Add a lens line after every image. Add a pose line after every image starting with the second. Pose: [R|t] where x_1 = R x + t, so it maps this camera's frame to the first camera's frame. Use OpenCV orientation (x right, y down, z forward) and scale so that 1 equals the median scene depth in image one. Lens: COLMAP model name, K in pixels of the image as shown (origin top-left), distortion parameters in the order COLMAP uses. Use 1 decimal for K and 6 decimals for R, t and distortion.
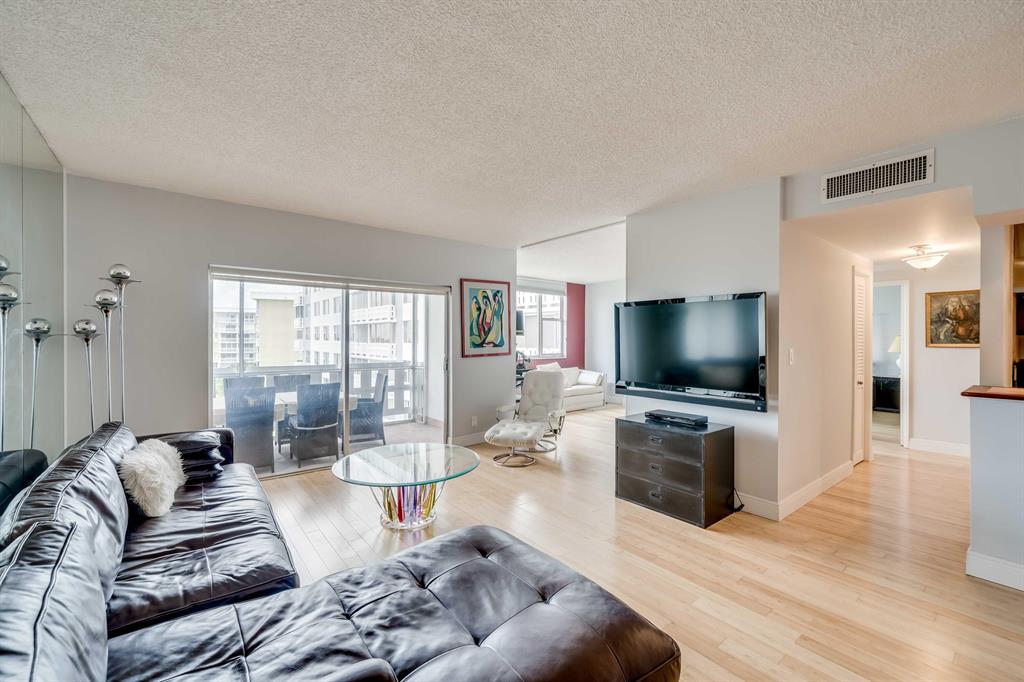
lens RADIAL K [[426.7, 0, 512.0], [0, 426.7, 341.0], [0, 0, 1]] dist [-0.000425, 0.000045]
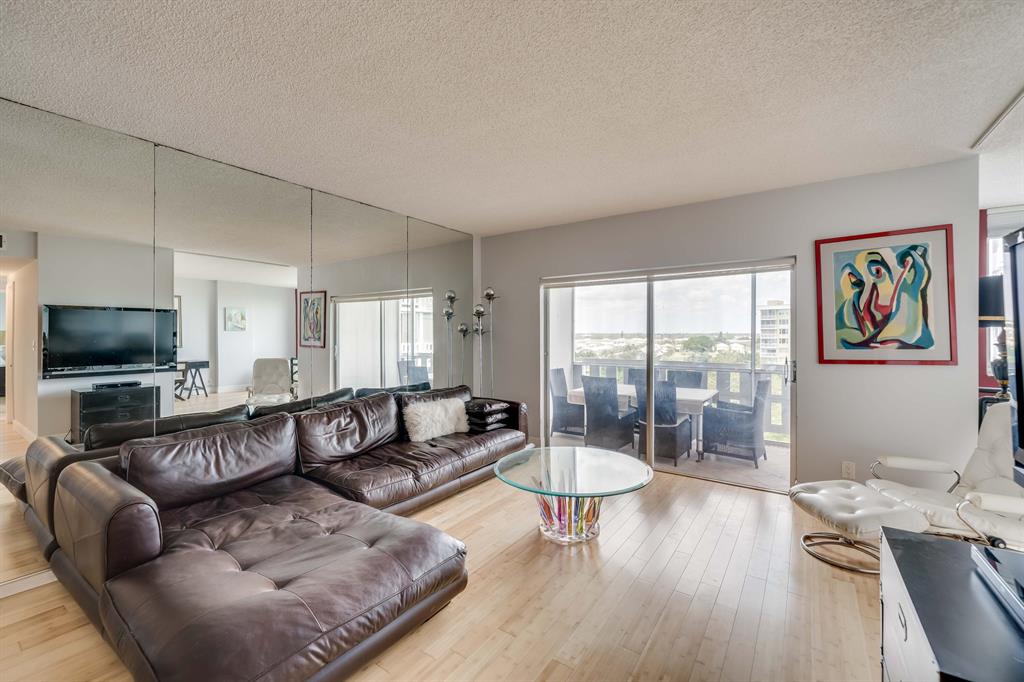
lens RADIAL K [[425.6, 0, 507.1], [0, 425.6, 331.5], [0, 0, 1]] dist [0.000405, 0.000132]
pose [[0.281437, -0.007981, -0.959547, 0.354180], [-0.004950, 0.999940, -0.009768, -0.000302], [0.959567, 0.007499, 0.281380, 0.359261]]
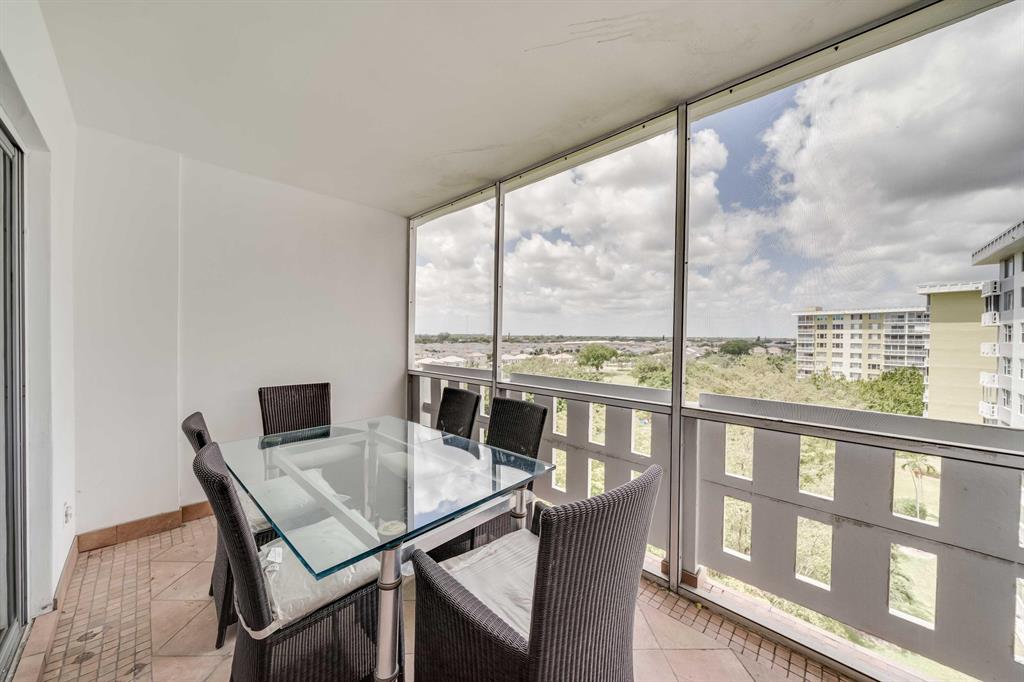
lens RADIAL K [[352.8, 0, 508.8], [0, 352.8, 340.7], [0, 0, 1]] dist [-0.003665, -0.000273]
pose [[0.132029, 0.010935, -0.991186, -0.128185], [-0.014190, 0.999858, 0.009140, 0.017471], [0.991144, 0.012858, 0.132165, 0.980616]]
